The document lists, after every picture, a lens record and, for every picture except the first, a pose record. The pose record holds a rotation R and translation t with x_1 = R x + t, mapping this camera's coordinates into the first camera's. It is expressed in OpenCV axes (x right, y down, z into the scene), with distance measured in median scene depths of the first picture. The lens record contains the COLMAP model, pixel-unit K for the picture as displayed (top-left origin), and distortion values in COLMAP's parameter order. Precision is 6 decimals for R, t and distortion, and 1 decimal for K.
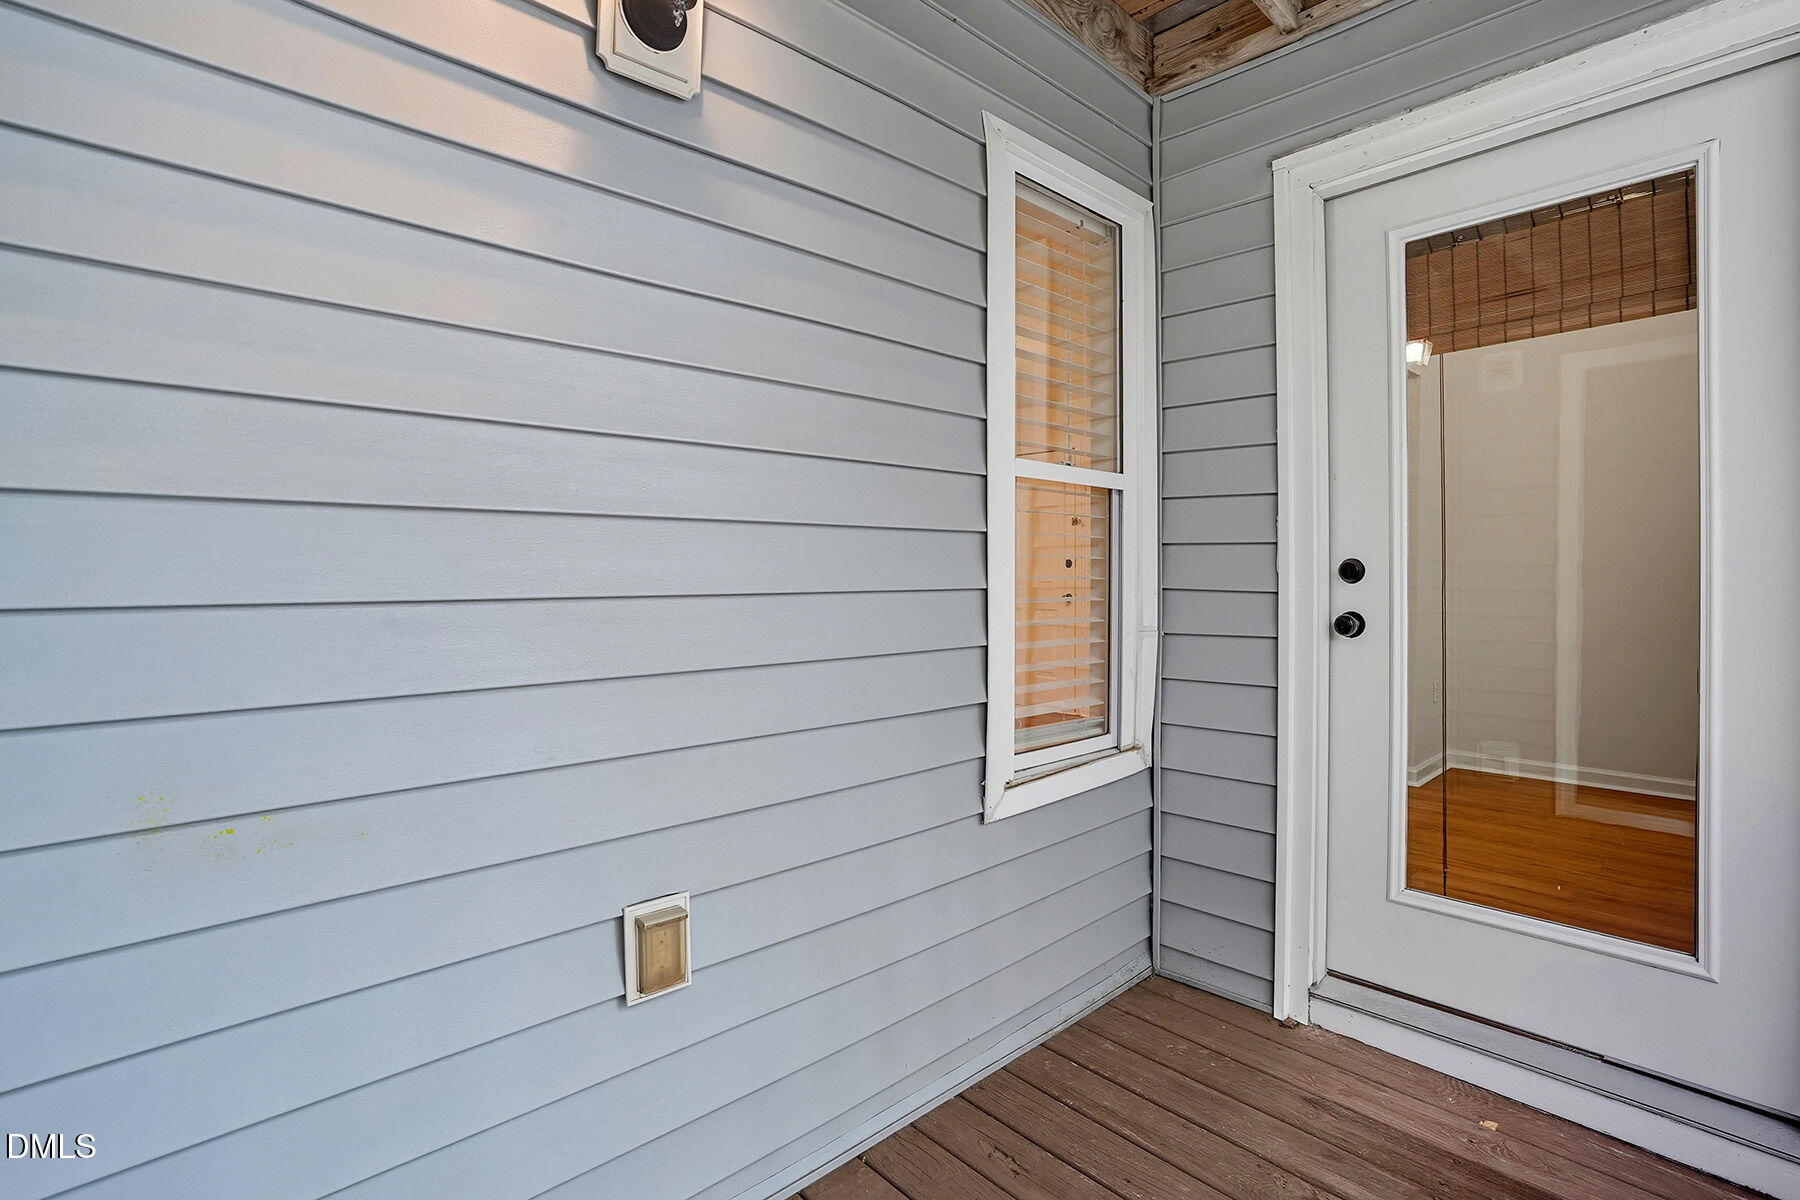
lens RADIAL K [[855.5, 0, 893.2], [0, 855.5, 586.5], [0, 0, 1]] dist [-0.061337, 0.024127]
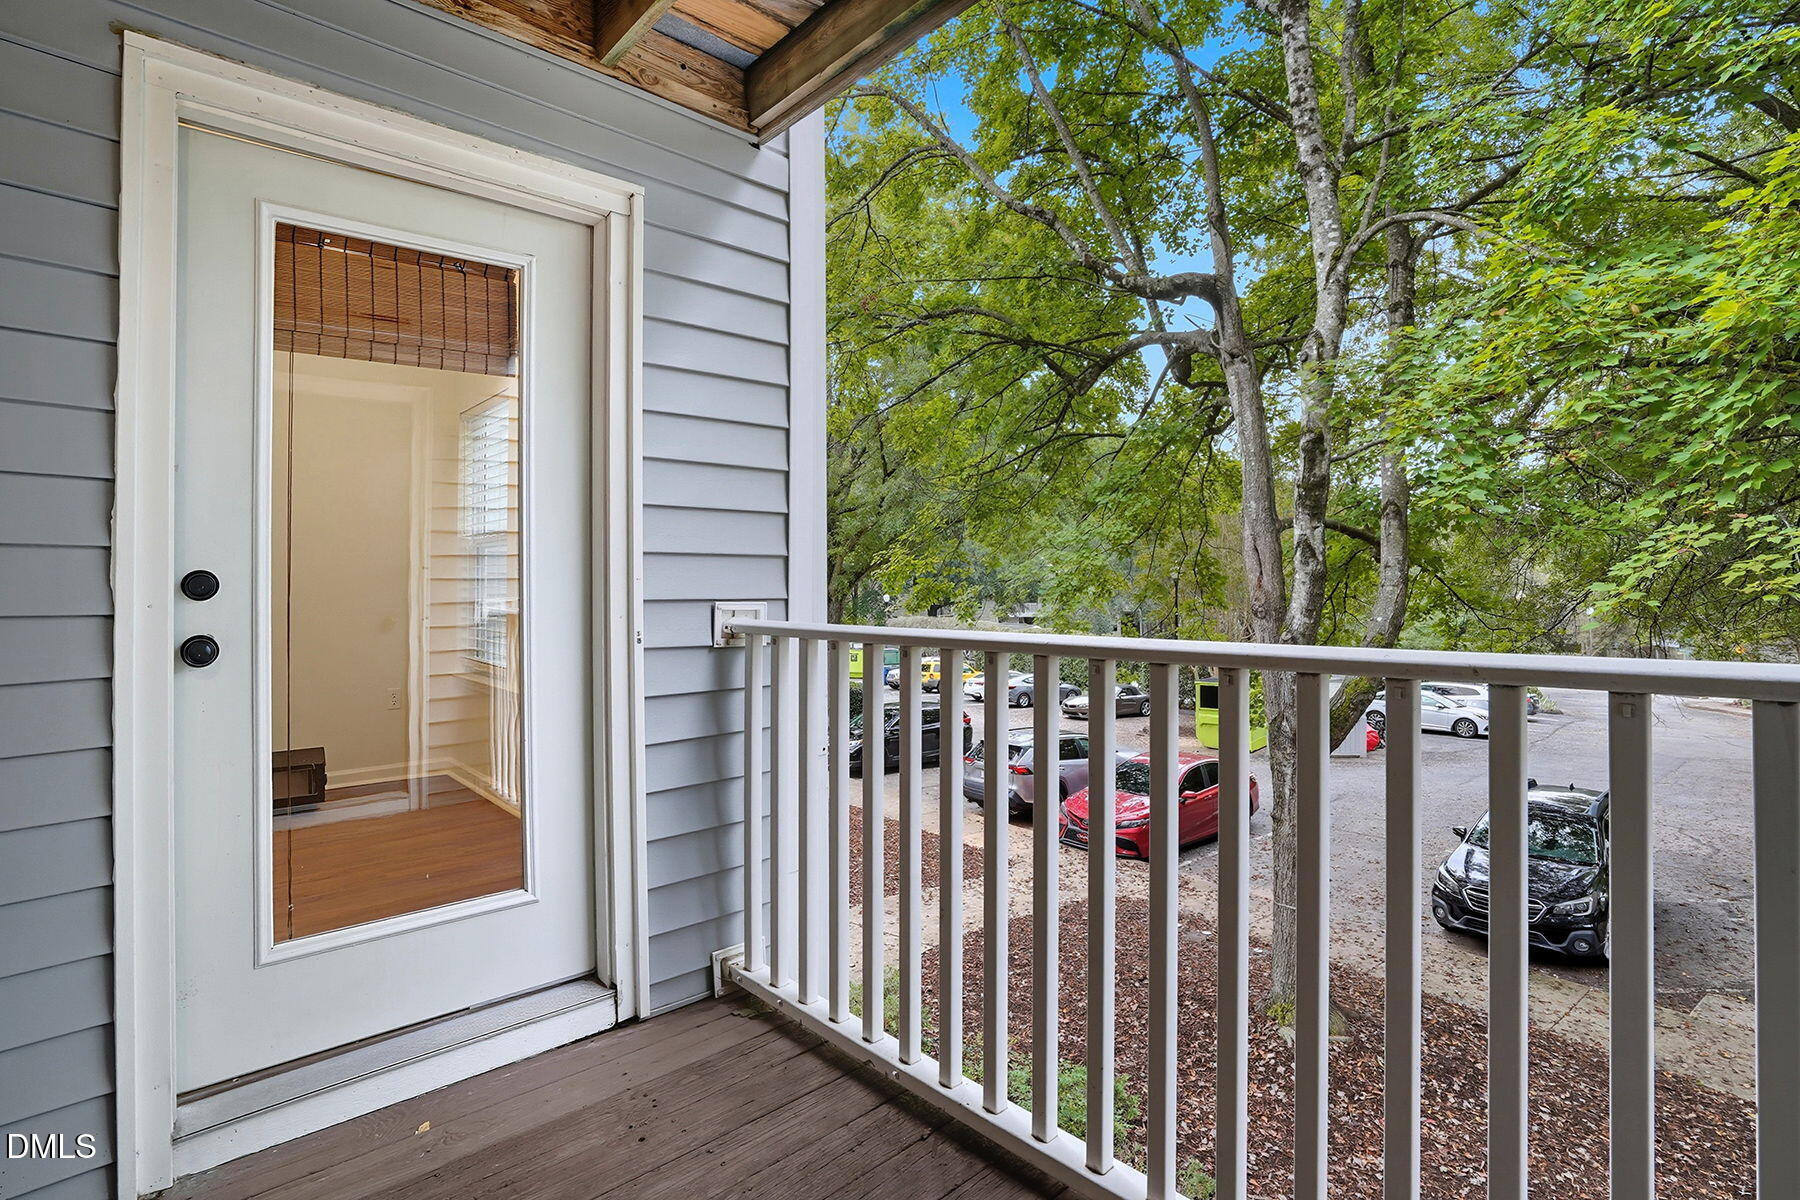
lens RADIAL K [[855.5, 0, 893.2], [0, 855.5, 586.5], [0, 0, 1]] dist [-0.061337, 0.024127]
pose [[0.029951, 0.000541, 0.999551, -0.251753], [0.023224, 0.999730, -0.001237, -0.001383], [-0.999282, 0.023251, 0.029930, 0.310915]]
